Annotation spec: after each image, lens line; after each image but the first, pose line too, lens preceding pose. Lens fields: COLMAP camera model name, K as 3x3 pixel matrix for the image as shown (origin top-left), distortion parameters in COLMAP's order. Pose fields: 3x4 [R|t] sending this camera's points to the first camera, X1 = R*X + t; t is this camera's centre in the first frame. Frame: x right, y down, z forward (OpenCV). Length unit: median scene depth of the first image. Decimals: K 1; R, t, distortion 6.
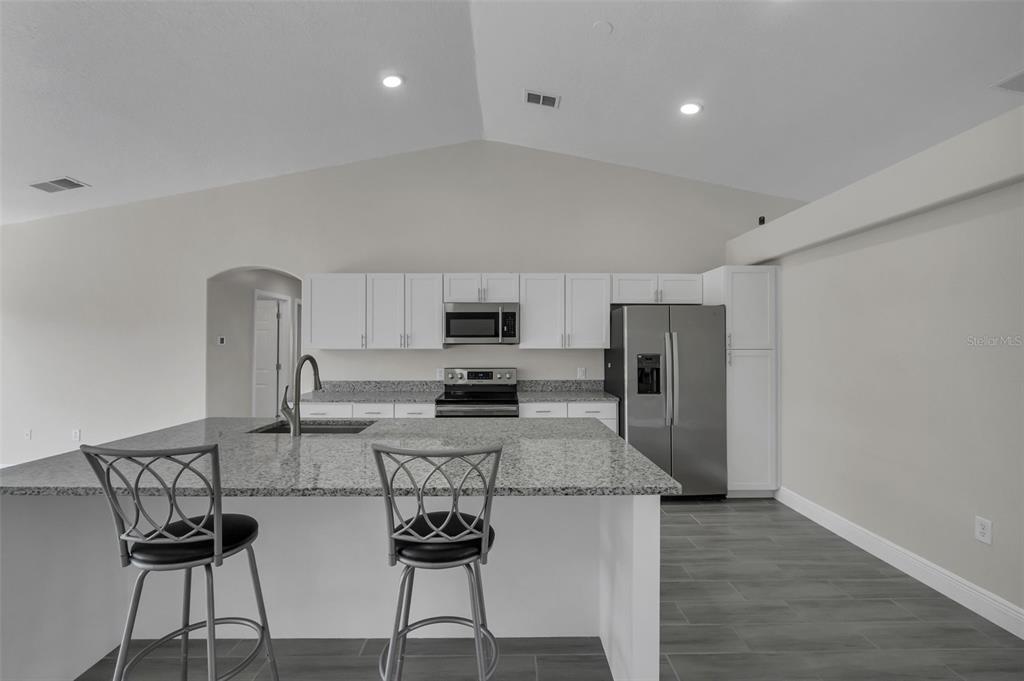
lens RADIAL K [[442.0, 0, 512.9], [0, 442.0, 345.3], [0, 0, 1]] dist [-0.001719, -0.000598]
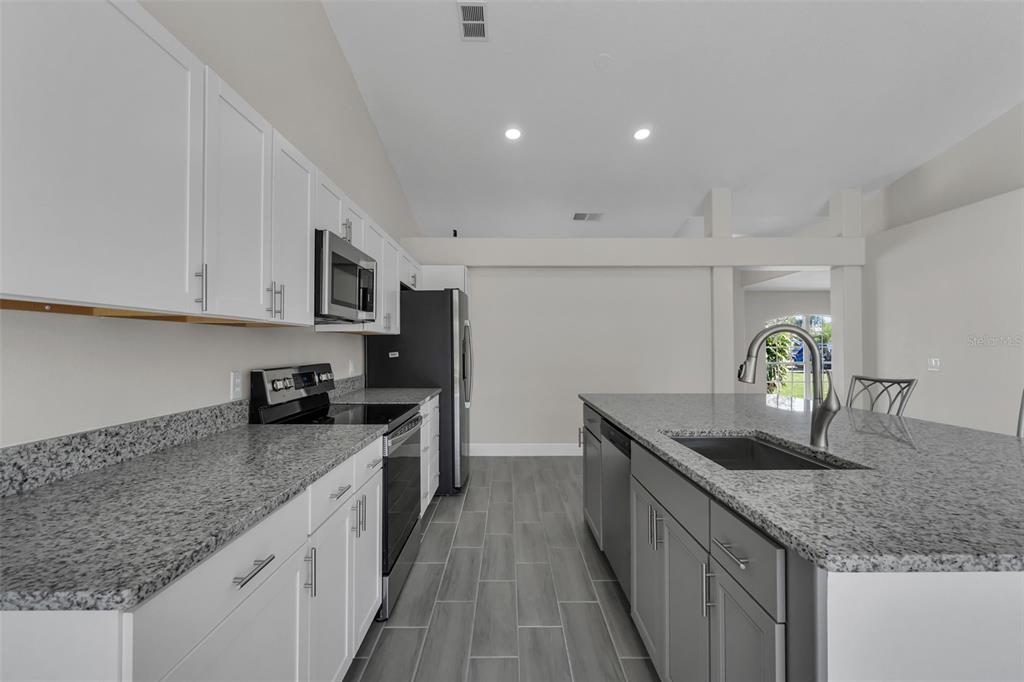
lens RADIAL K [[444.2, 0, 509.6], [0, 444.2, 340.6], [0, 0, 1]] dist [-0.001322, -0.000289]
pose [[0.006506, 0.015249, 0.999863, -0.641525], [0.004068, 0.999875, -0.015276, 0.032255], [-0.999971, 0.004167, 0.006443, 0.799419]]
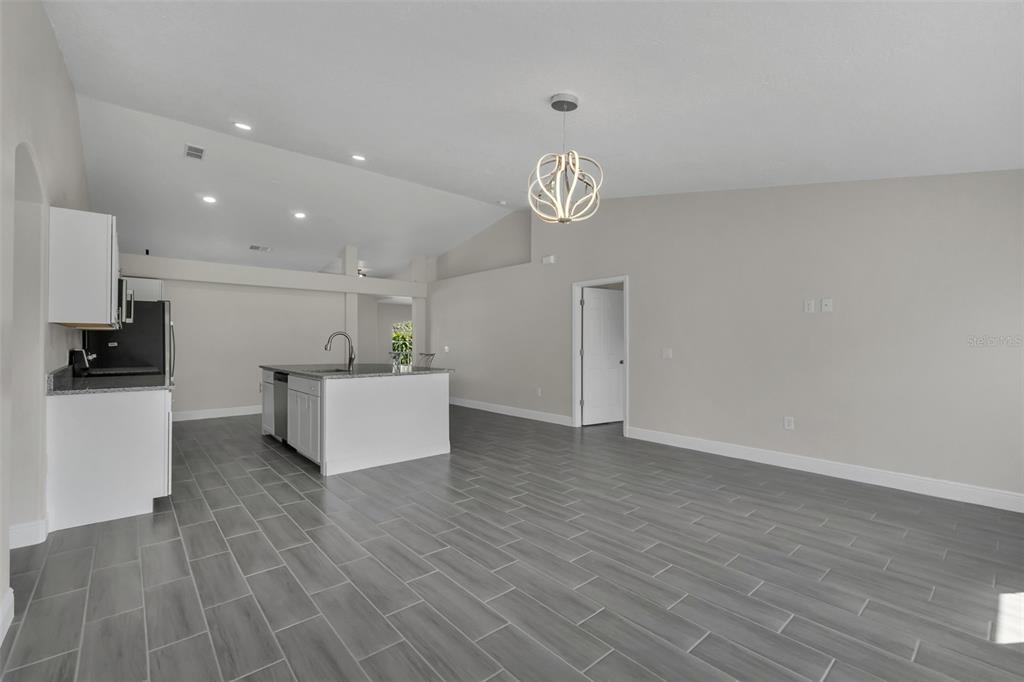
lens RADIAL K [[444.2, 0, 509.6], [0, 444.2, 340.6], [0, 0, 1]] dist [-0.001322, -0.000289]
pose [[-0.645410, 0.002090, 0.763833, -1.415695], [-0.000542, 0.999995, -0.003194, 0.038150], [-0.763836, -0.002475, -0.645406, 0.977018]]
